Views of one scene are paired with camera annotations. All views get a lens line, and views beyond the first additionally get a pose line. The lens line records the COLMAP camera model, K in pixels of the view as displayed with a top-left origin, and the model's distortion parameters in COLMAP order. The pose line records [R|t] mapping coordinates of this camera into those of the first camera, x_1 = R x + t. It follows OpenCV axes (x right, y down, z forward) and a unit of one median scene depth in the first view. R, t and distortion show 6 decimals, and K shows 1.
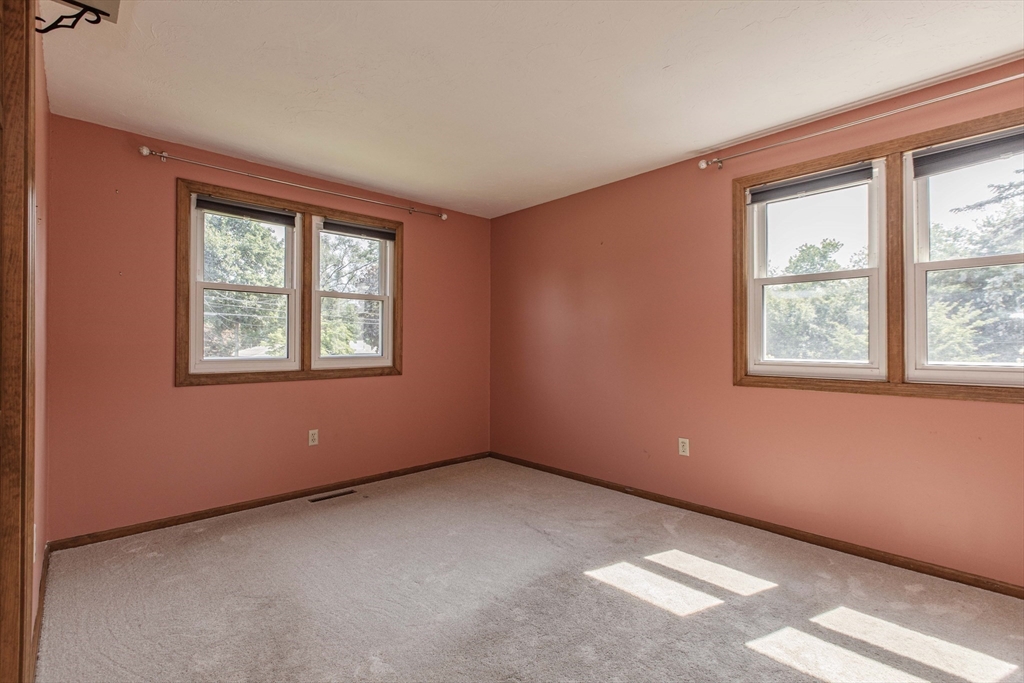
lens RADIAL K [[469.5, 0, 510.5], [0, 469.5, 342.0], [0, 0, 1]] dist [0.001339, -0.000286]
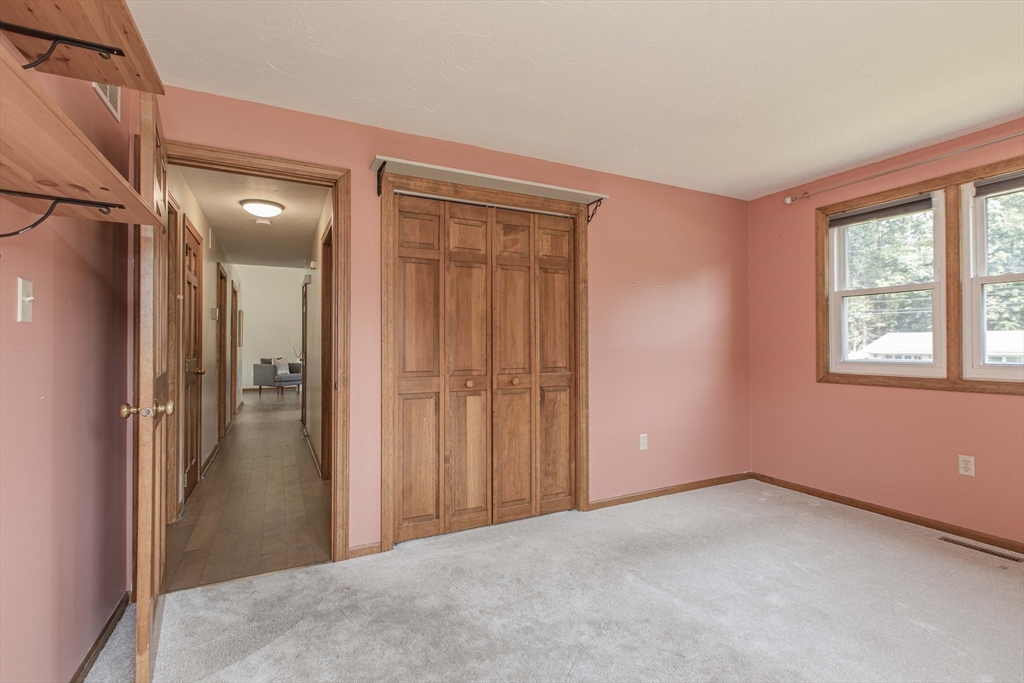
lens RADIAL K [[469.5, 0, 515.9], [0, 469.5, 339.9], [0, 0, 1]] dist [0.001339, -0.000286]
pose [[-0.283334, -0.009568, -0.958973, 0.613371], [0.009123, 0.999878, -0.012672, -0.004648], [0.958978, -0.012339, -0.283213, 0.554865]]
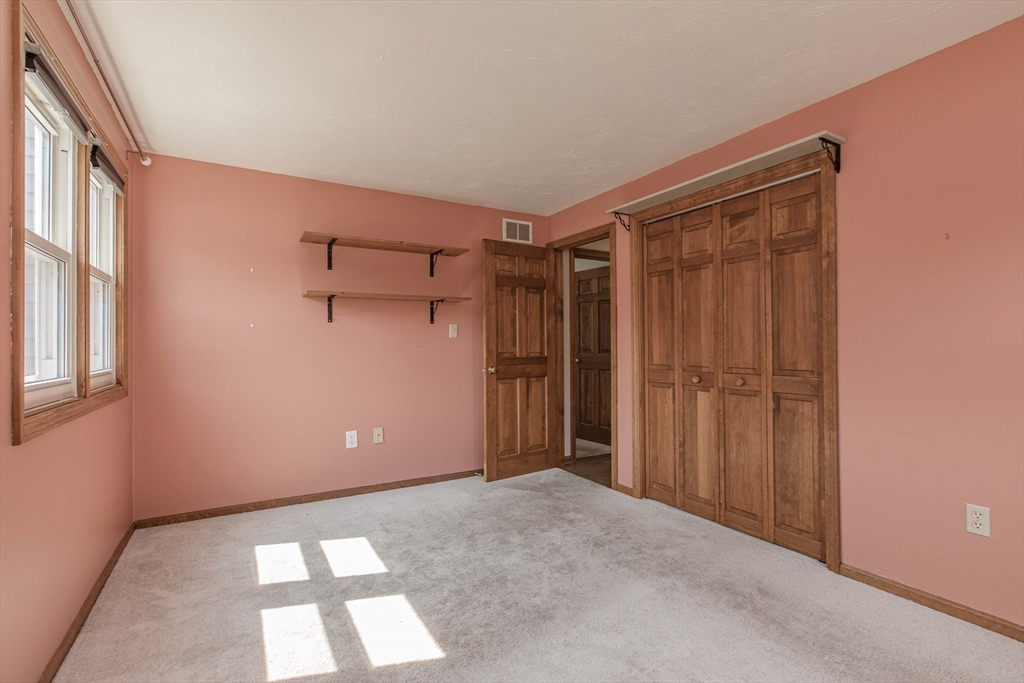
lens RADIAL K [[469.5, 0, 517.8], [0, 469.5, 338.7], [0, 0, 1]] dist [0.001339, -0.000286]
pose [[-0.976848, 0.009663, 0.213716, -0.055948], [0.005743, 0.999804, -0.018953, 0.000440], [-0.213858, -0.017287, -0.976712, 1.210423]]
